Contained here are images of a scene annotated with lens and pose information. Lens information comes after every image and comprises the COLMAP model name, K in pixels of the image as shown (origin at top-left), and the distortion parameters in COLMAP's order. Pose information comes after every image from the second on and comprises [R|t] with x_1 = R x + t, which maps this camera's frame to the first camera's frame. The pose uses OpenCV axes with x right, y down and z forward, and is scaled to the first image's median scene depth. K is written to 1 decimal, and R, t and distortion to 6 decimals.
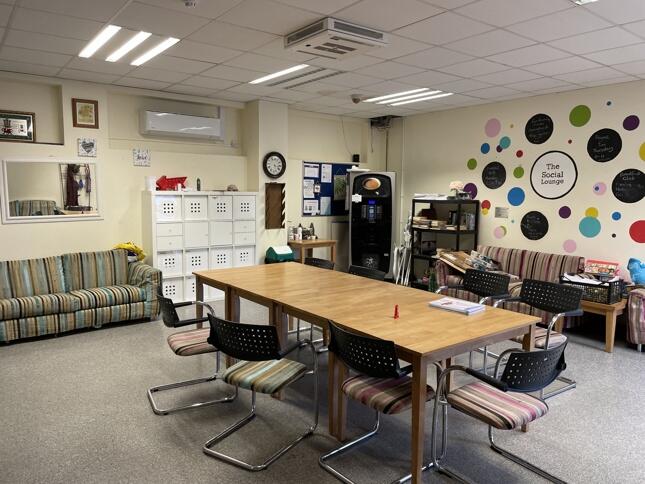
lens RADIAL K [[489.5, 0, 322.5], [0, 489.5, 242.0], [0, 0, 1]] dist [0.106620, -0.119701]
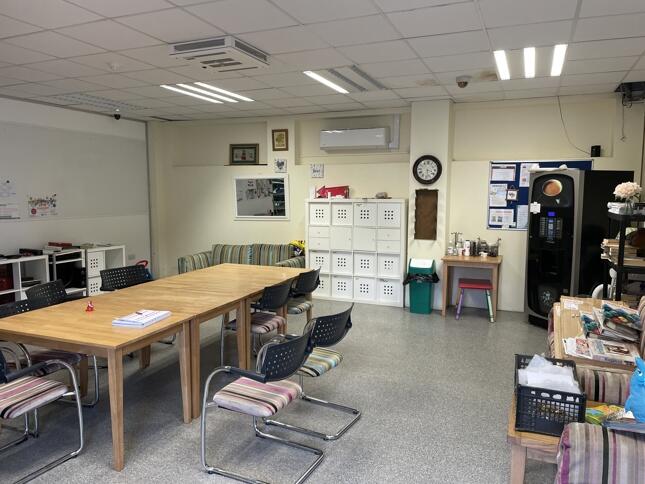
lens RADIAL K [[489.5, 0, 322.5], [0, 489.5, 242.0], [0, 0, 1]] dist [0.106620, -0.119701]
pose [[0.501830, 0.078906, -0.861360, 0.598584], [-0.090811, 0.995133, 0.038253, -0.040692], [0.860186, 0.059024, 0.506553, 0.377321]]
